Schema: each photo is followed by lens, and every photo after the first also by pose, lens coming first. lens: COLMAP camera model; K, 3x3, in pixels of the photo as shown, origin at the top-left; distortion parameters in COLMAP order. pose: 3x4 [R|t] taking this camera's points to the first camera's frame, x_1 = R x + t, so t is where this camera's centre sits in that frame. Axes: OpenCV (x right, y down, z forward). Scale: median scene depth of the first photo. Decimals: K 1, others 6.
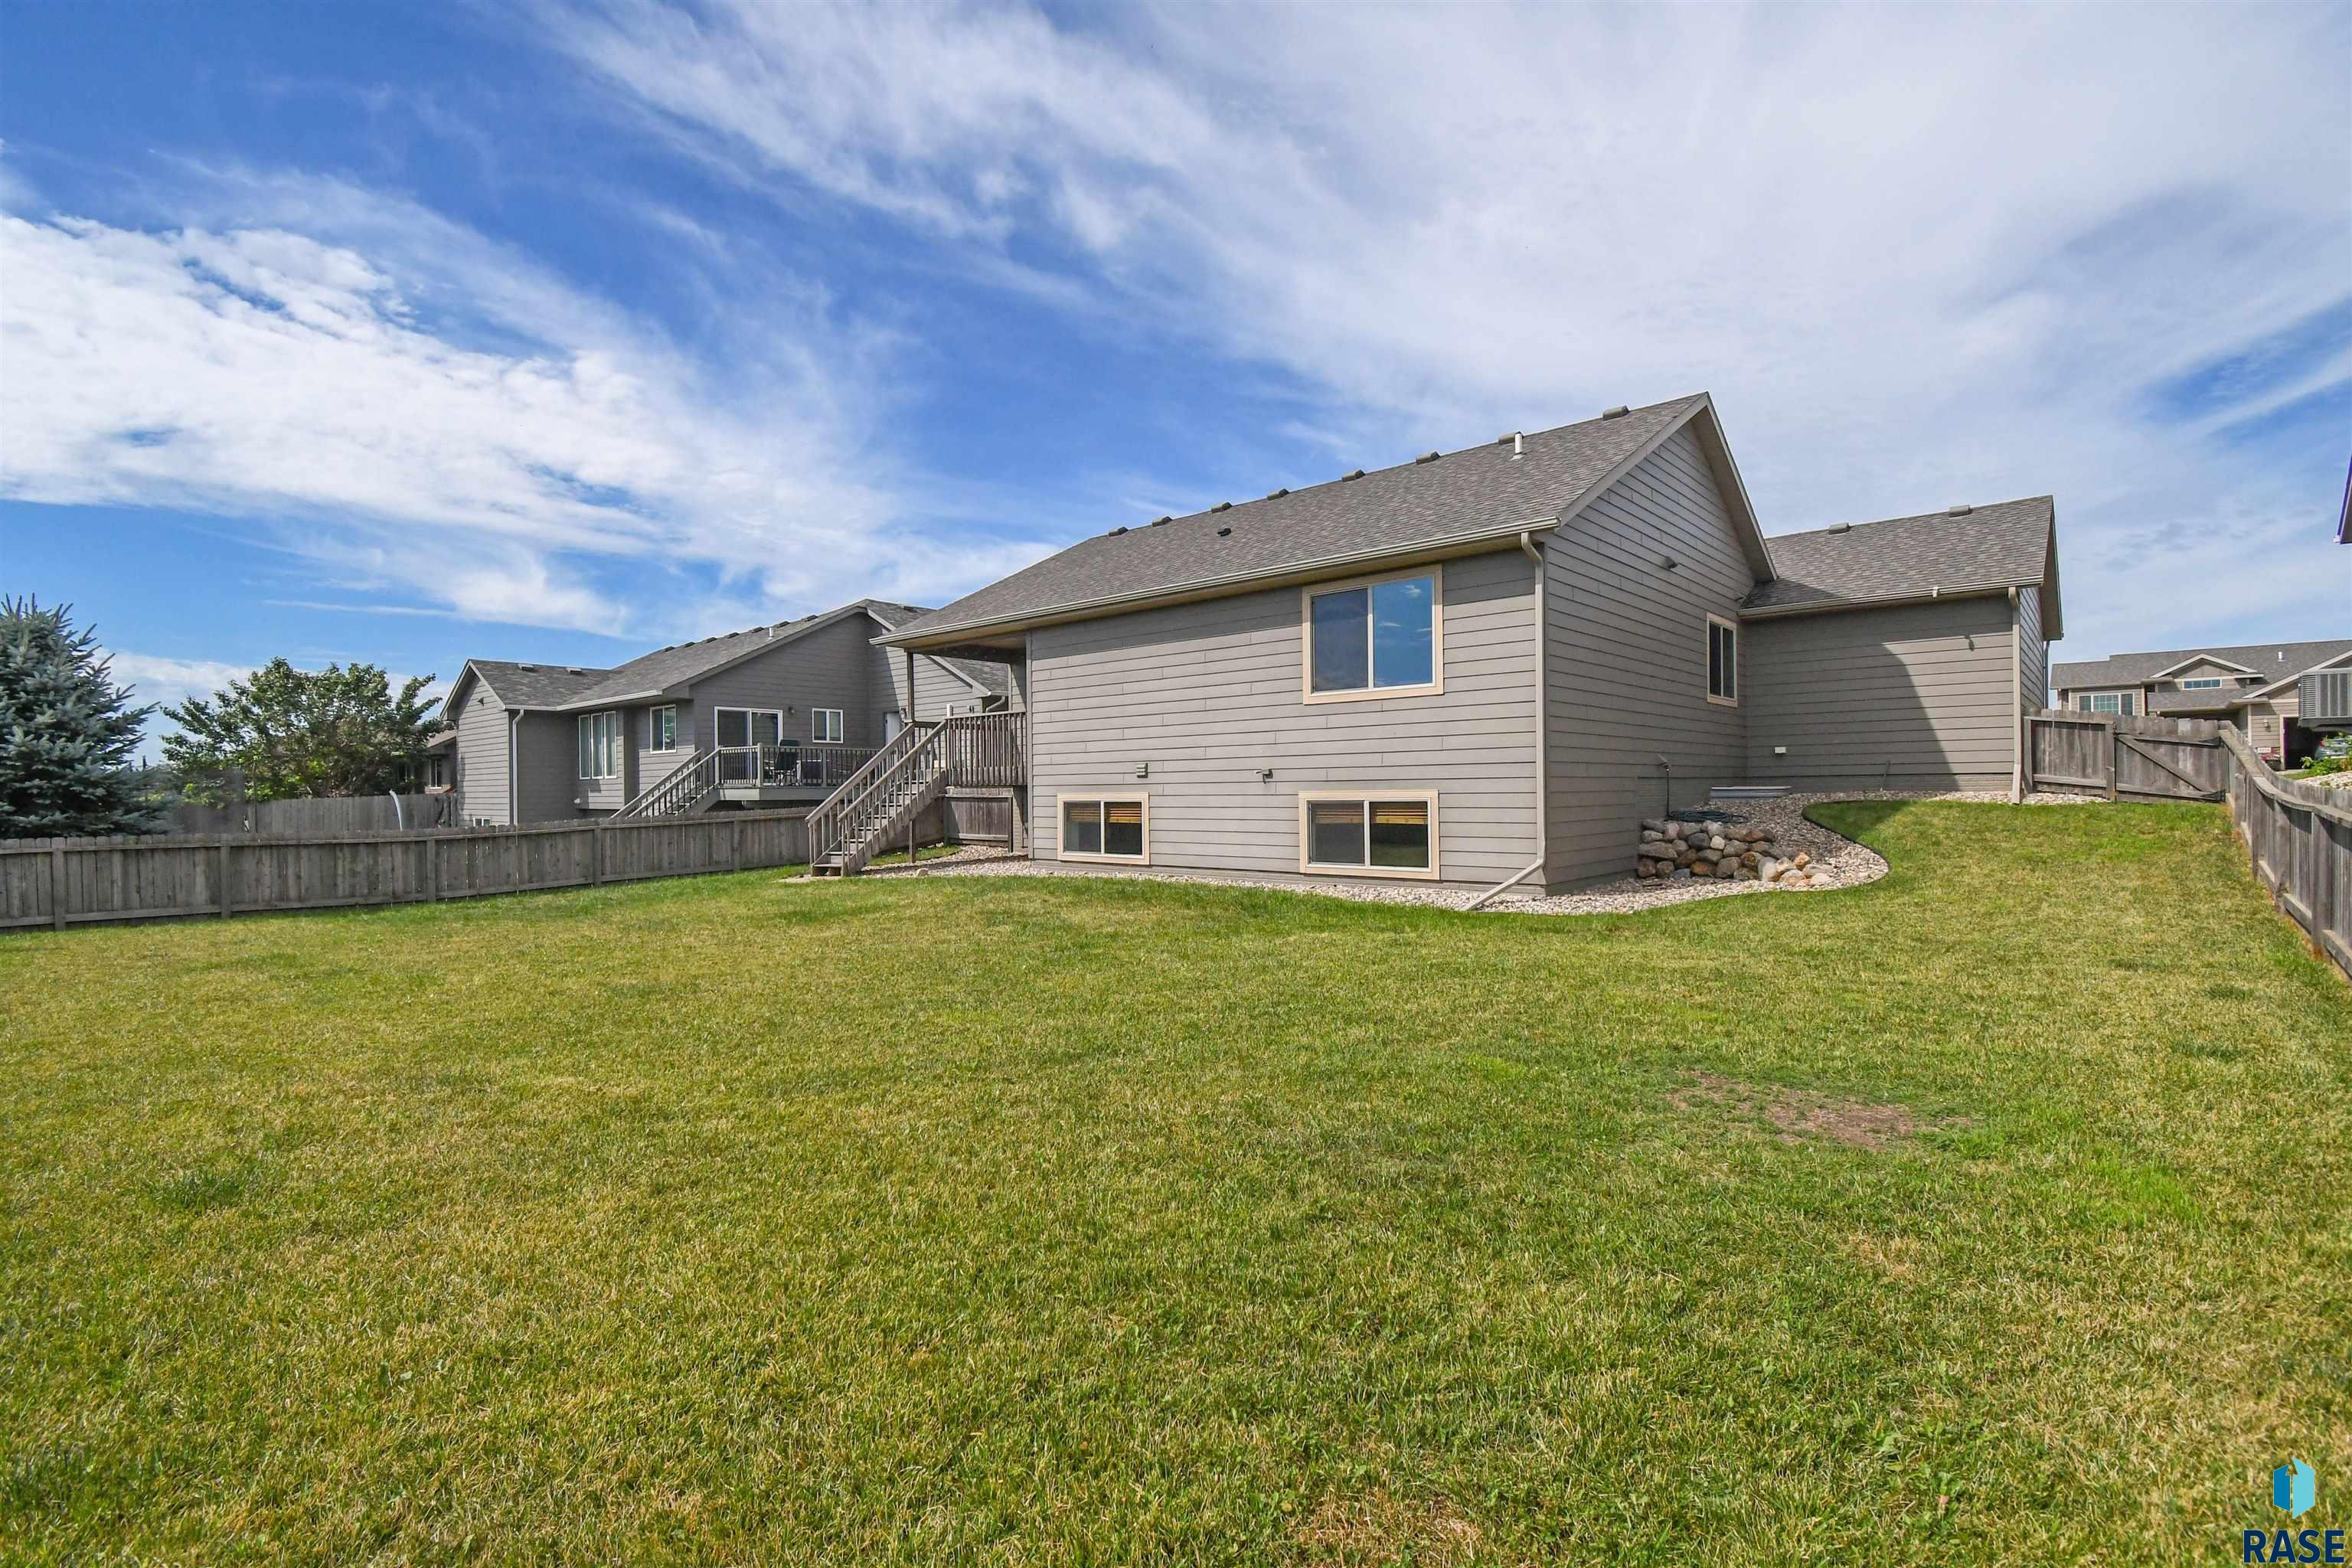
lens RADIAL K [[1102.5, 0, 1176.3], [0, 1102.5, 795.4], [0, 0, 1]] dist [0.008936, -0.010882]
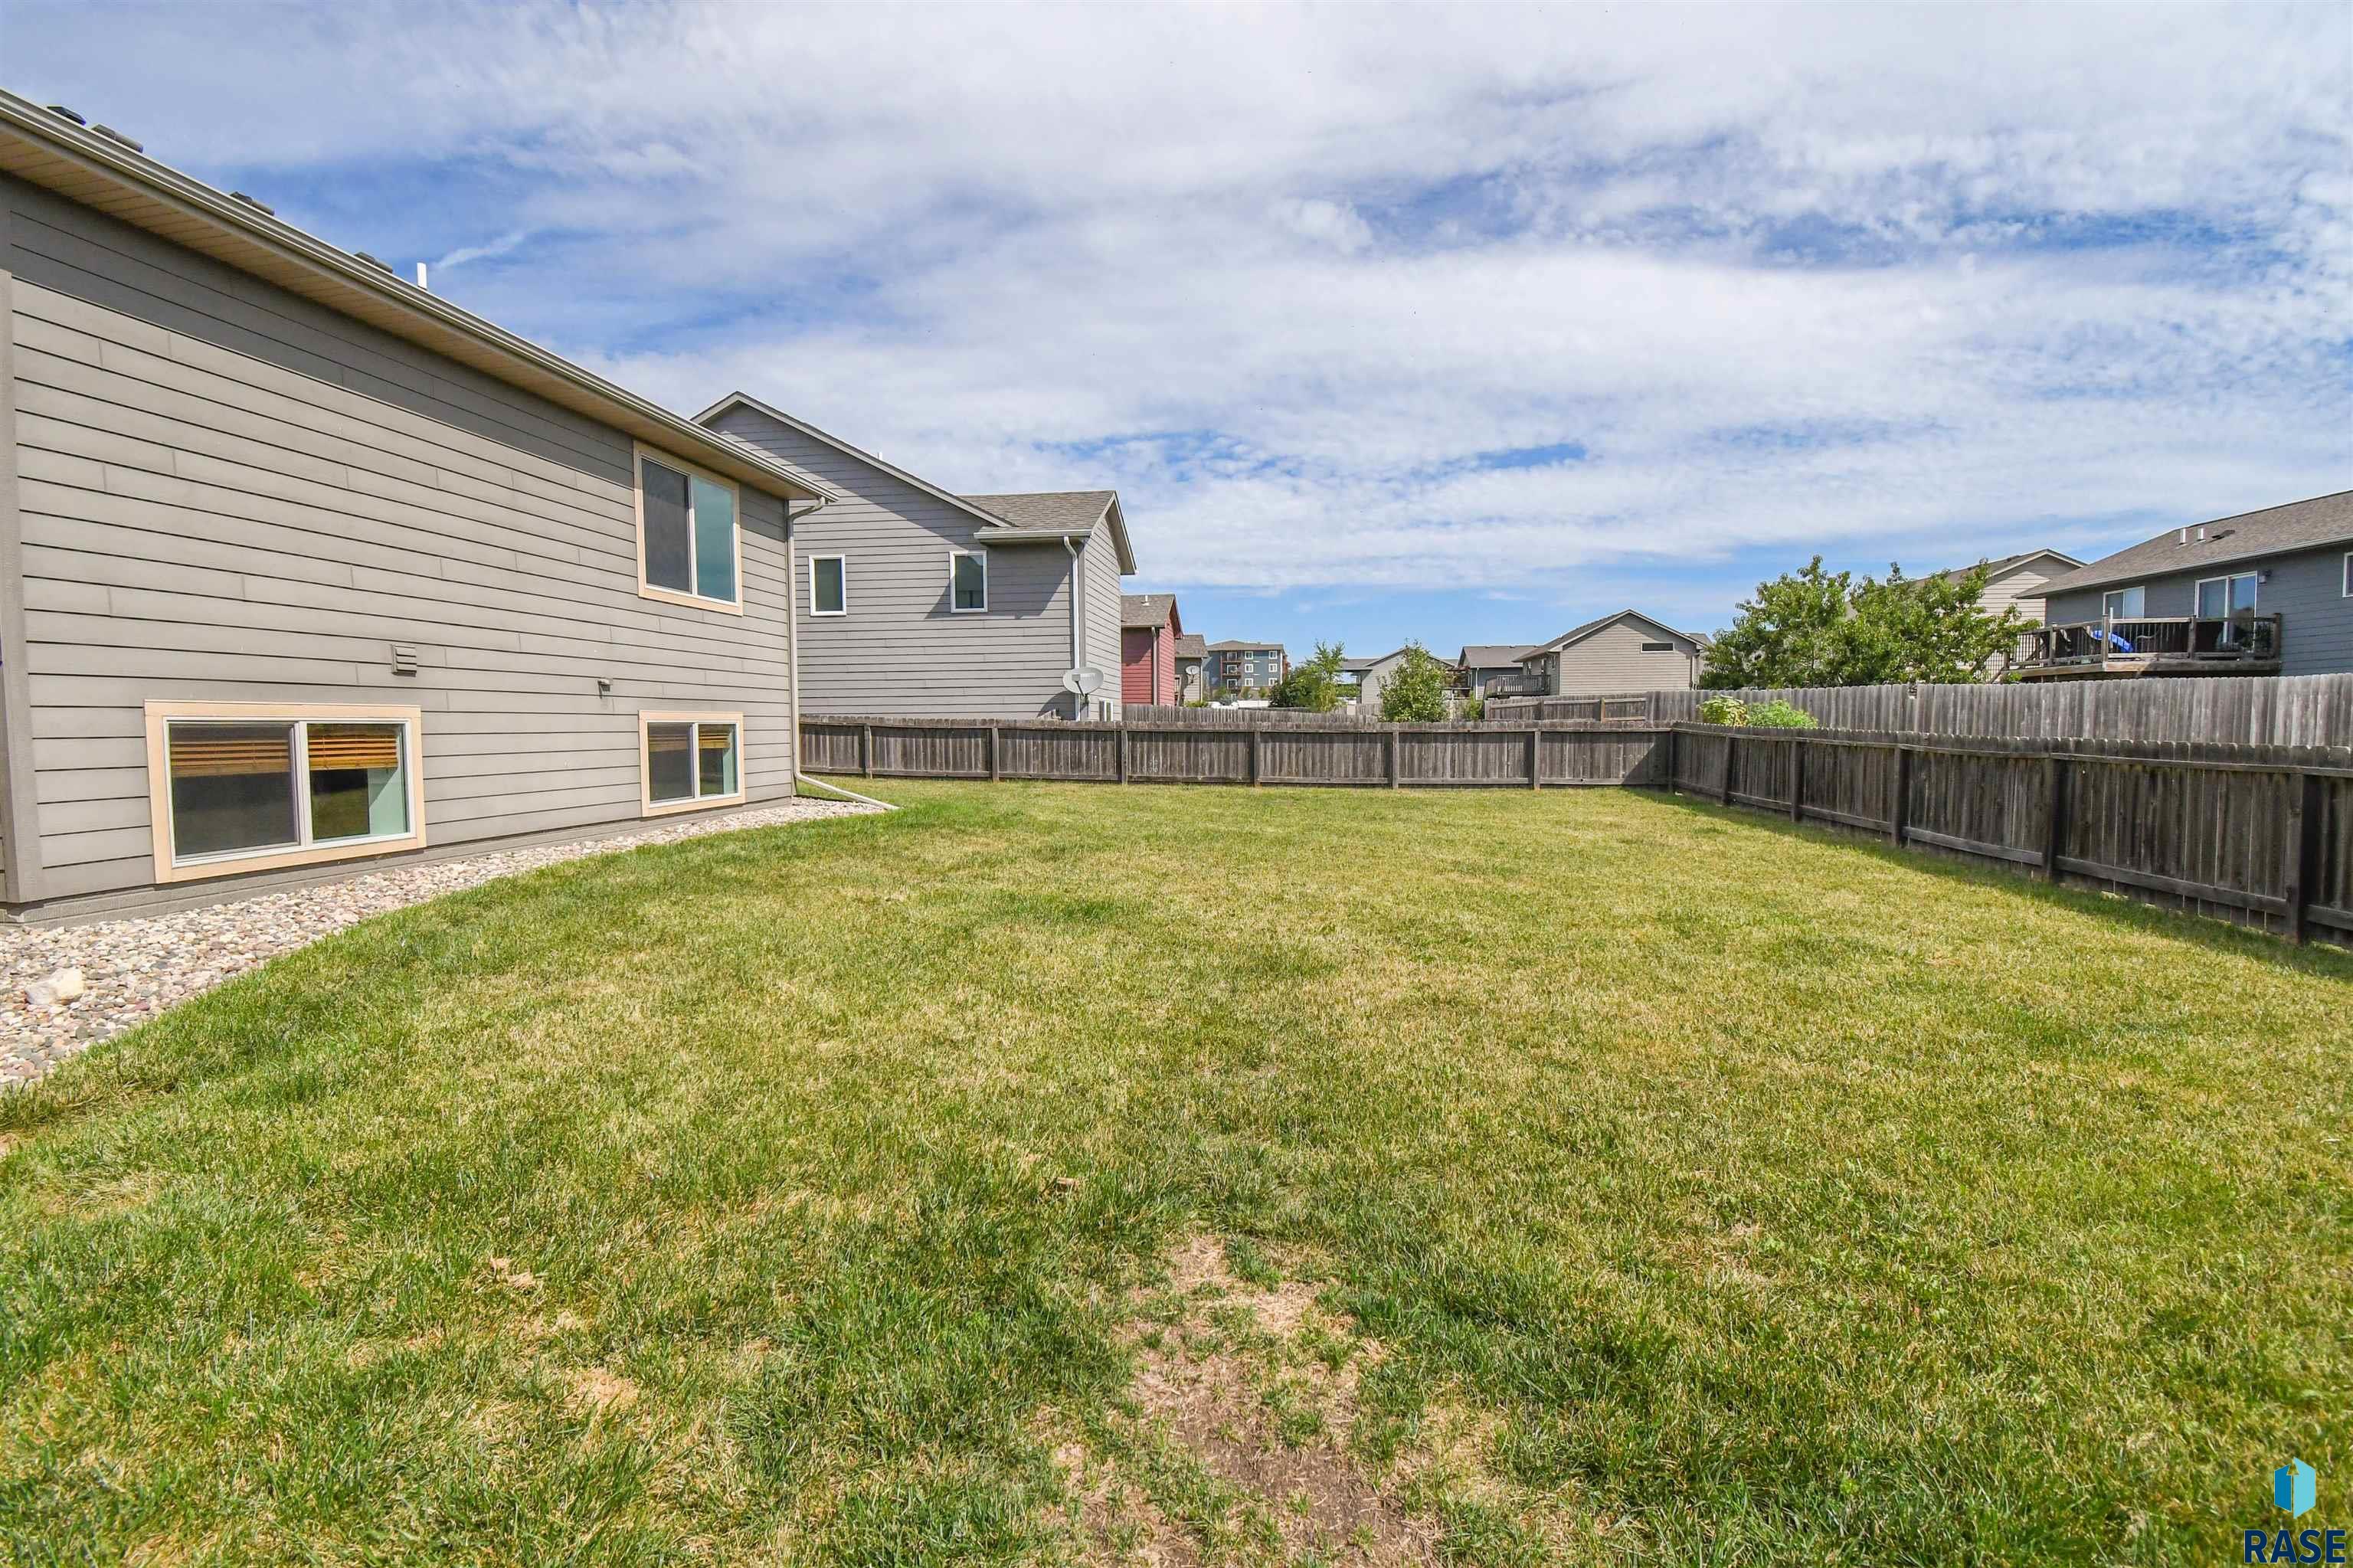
lens RADIAL K [[1103.0, 0, 1177.3], [0, 1103.0, 803.0], [0, 0, 1]] dist [0.008936, -0.010882]
pose [[-0.582884, -0.052529, 0.810856, -0.727983], [0.000388, 0.997890, 0.064925, 0.010628], [-0.812555, 0.038158, -0.581634, 1.144329]]
